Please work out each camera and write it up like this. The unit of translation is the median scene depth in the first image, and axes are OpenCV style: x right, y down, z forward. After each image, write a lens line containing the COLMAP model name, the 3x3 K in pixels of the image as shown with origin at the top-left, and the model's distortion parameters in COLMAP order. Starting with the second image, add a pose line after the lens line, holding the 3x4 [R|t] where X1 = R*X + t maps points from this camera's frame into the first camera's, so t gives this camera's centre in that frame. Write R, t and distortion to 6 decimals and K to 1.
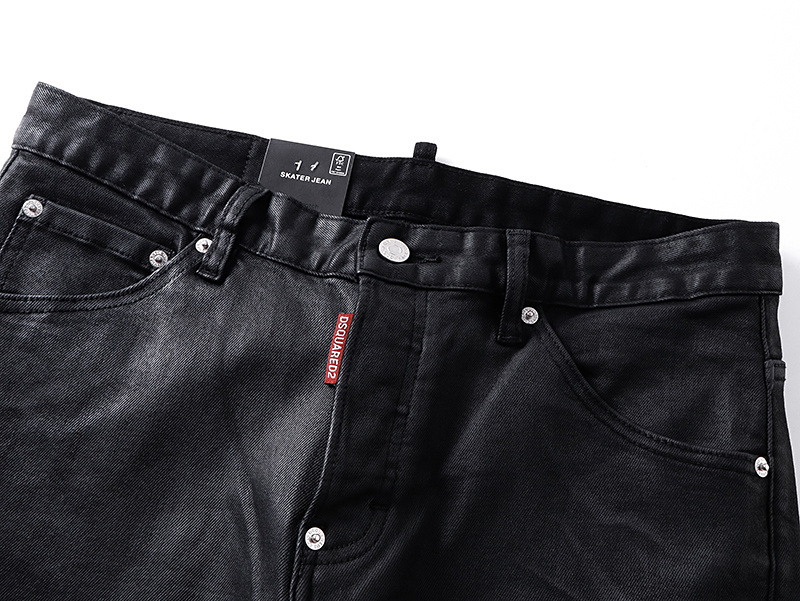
lens RADIAL K [[755.1, 0, 400.0], [0, 755.1, 300.5], [0, 0, 1]] dist [0.009216, 0.013157]
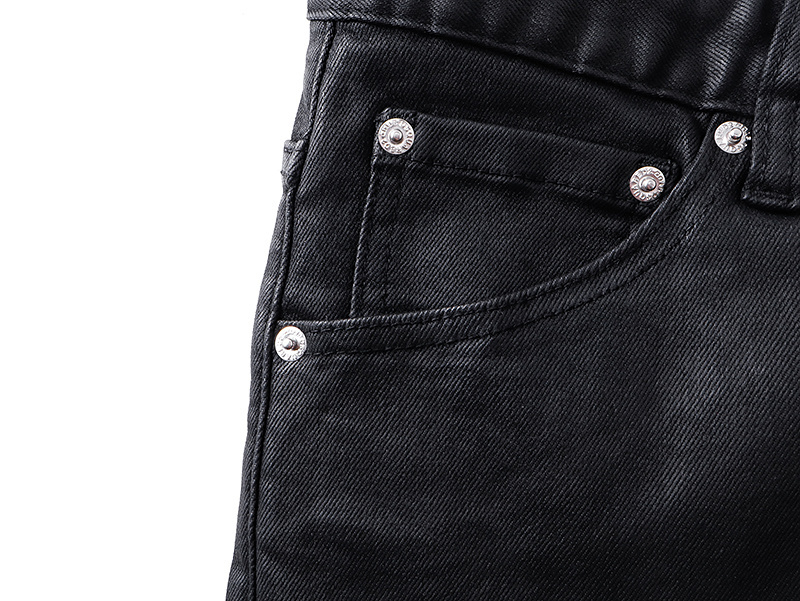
lens RADIAL K [[755.1, 0, 400.0], [0, 755.1, 300.5], [0, 0, 1]] dist [0.009216, 0.013157]
pose [[0.974417, -0.170355, -0.146594, -0.423636], [0.203028, 0.946960, 0.249089, -0.141815], [0.096385, -0.272480, 0.957322, 0.481240]]
